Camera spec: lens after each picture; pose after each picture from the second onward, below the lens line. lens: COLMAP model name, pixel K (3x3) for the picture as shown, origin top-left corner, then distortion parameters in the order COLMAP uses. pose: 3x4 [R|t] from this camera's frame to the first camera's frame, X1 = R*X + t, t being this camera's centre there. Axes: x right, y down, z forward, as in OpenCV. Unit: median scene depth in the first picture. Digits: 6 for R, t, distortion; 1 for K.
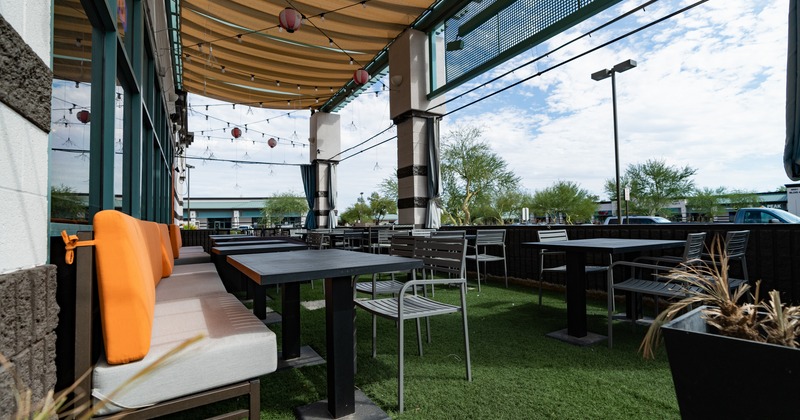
lens RADIAL K [[359.6, 0, 402.6], [0, 359.6, 210.2], [0, 0, 1]] dist [-0.004909, -0.000468]
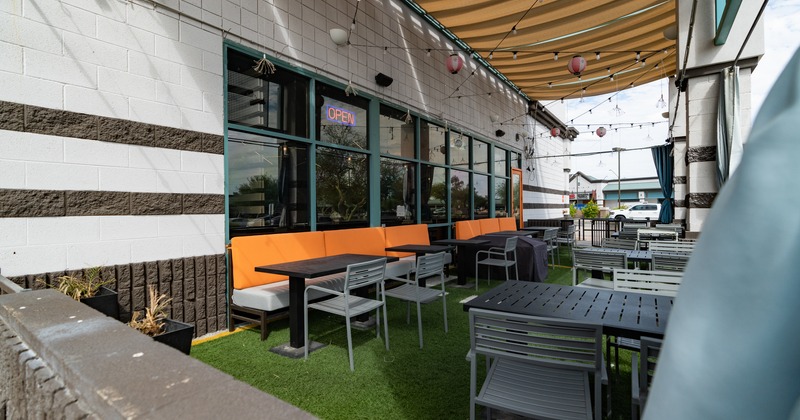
lens RADIAL K [[359.6, 0, 402.2], [0, 359.6, 210.0], [0, 0, 1]] dist [-0.004909, -0.000468]
pose [[0.395609, 0.016006, -0.918279, 0.306210], [0.038407, 0.998685, 0.033953, -0.033179], [0.917616, -0.048701, 0.394474, 0.131791]]
